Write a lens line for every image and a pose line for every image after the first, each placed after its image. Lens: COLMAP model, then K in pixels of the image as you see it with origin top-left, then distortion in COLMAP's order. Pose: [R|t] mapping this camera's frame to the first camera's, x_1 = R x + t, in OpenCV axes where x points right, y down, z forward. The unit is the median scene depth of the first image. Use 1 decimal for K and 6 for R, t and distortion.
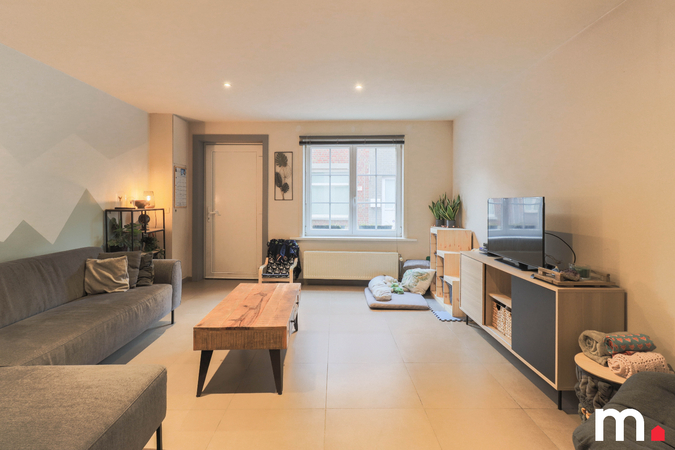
lens RADIAL K [[349.3, 0, 338.9], [0, 349.3, 207.8], [0, 0, 1]] dist [0.025137, -0.021244]
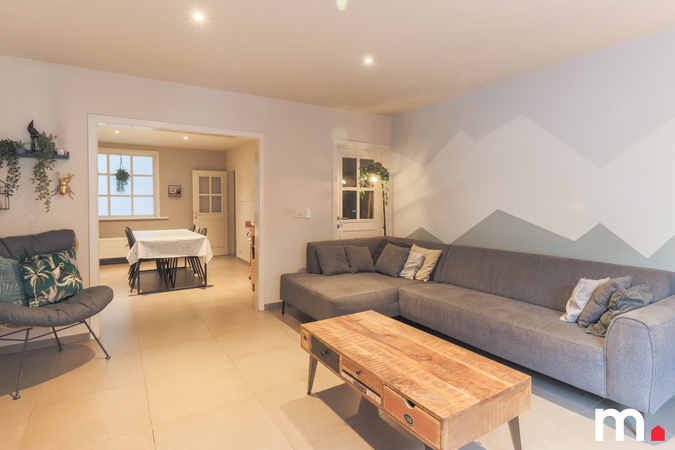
lens RADIAL K [[349.3, 0, 338.9], [0, 349.3, 207.8], [0, 0, 1]] dist [0.025137, -0.021244]
pose [[-0.853741, 0.008054, -0.520635, 0.147865], [-0.008121, 0.999553, 0.028779, -0.018036], [0.520634, 0.028798, -0.853294, 0.998924]]
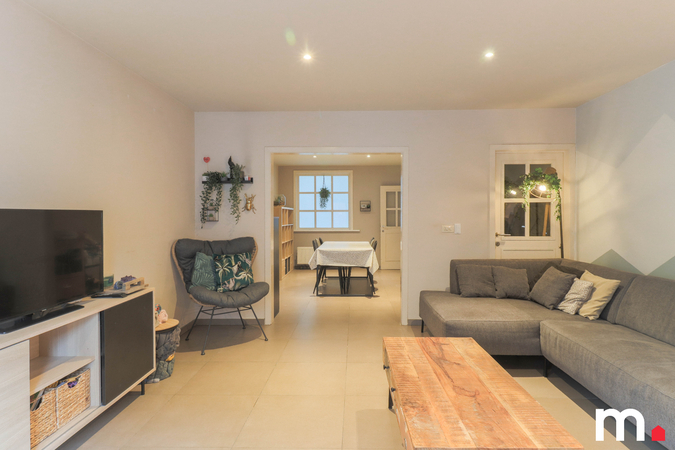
lens RADIAL K [[374.2, 0, 351.9], [0, 374.2, 220.7], [0, 0, 1]] dist [0.004798, -0.000267]
pose [[-0.999815, -0.000365, 0.019253, -0.041218], [0.000141, 0.999655, 0.026267, -0.018260], [-0.019256, 0.026265, -0.999470, 1.089335]]
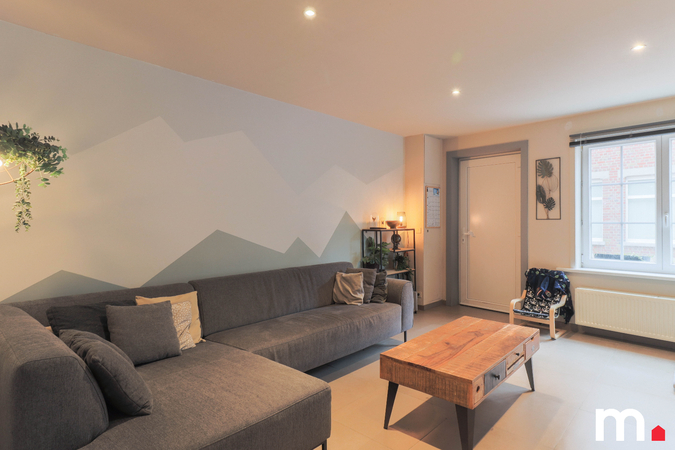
lens RADIAL K [[374.2, 0, 351.9], [0, 374.2, 220.7], [0, 0, 1]] dist [0.004798, -0.000267]
pose [[0.735121, -0.005403, -0.677915, 0.115268], [-0.008219, 0.999824, -0.016882, -0.001626], [0.677887, 0.017982, 0.734947, 0.100317]]
